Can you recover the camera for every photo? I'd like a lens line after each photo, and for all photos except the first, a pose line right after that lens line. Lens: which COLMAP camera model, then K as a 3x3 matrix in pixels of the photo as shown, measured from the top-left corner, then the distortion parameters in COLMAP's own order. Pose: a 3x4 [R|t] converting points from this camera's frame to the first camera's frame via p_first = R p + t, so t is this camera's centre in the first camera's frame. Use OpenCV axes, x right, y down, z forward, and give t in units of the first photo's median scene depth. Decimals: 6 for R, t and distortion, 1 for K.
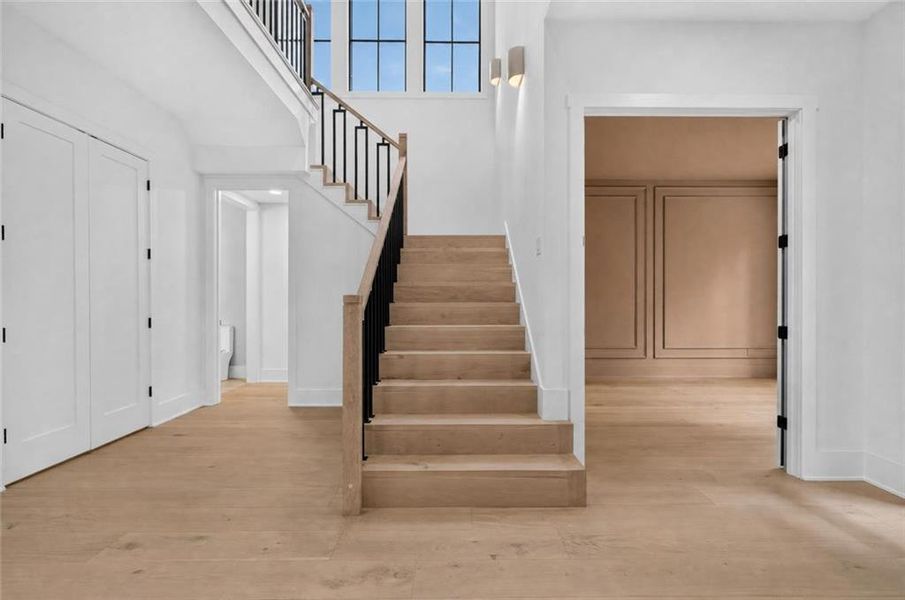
lens RADIAL K [[412.5, 0, 452.6], [0, 412.5, 295.2], [0, 0, 1]] dist [-0.000076, 0.000187]
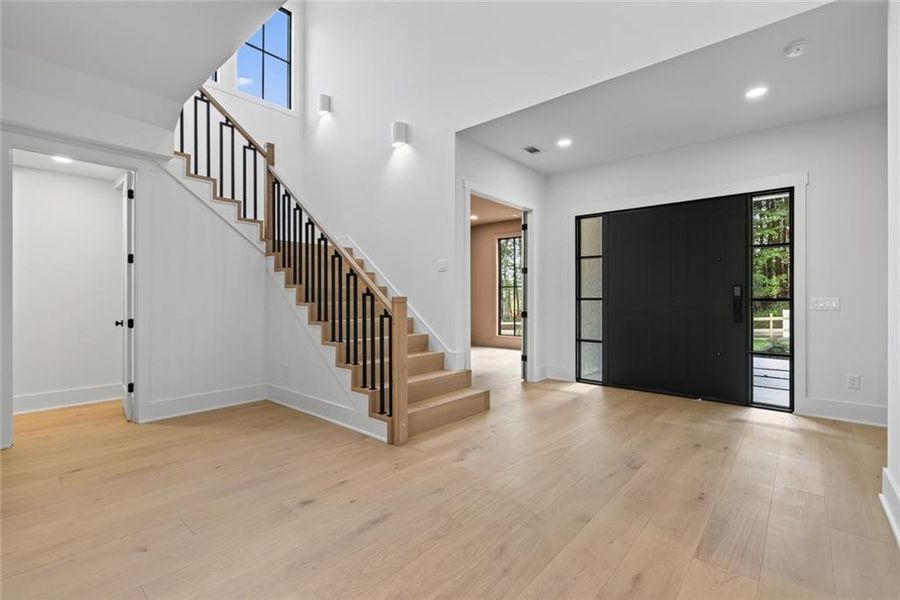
lens RADIAL K [[407.2, 0, 453.5], [0, 407.2, 294.5], [0, 0, 1]] dist [-0.001587, -0.000275]
pose [[0.658184, 0.006398, 0.752830, -0.978667], [-0.006346, 0.999976, -0.002950, -0.002942], [-0.752830, -0.002836, 0.658209, -0.078268]]
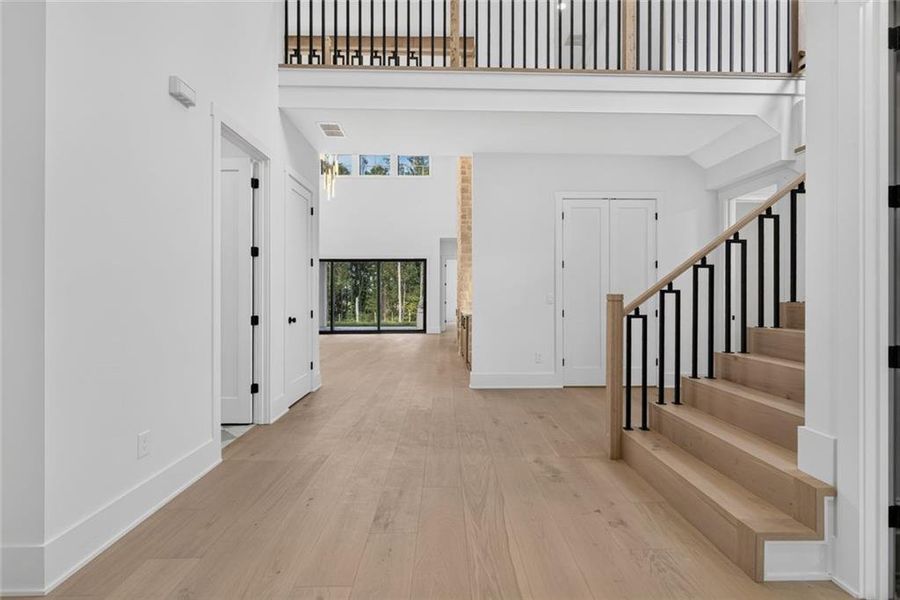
lens RADIAL K [[407.2, 0, 453.5], [0, 407.2, 294.5], [0, 0, 1]] dist [-0.001587, -0.000275]
pose [[0.015976, -0.001147, -0.999872, 0.858447], [0.006218, 0.999980, -0.001047, -0.001013], [0.999853, -0.006201, 0.015983, 0.375826]]
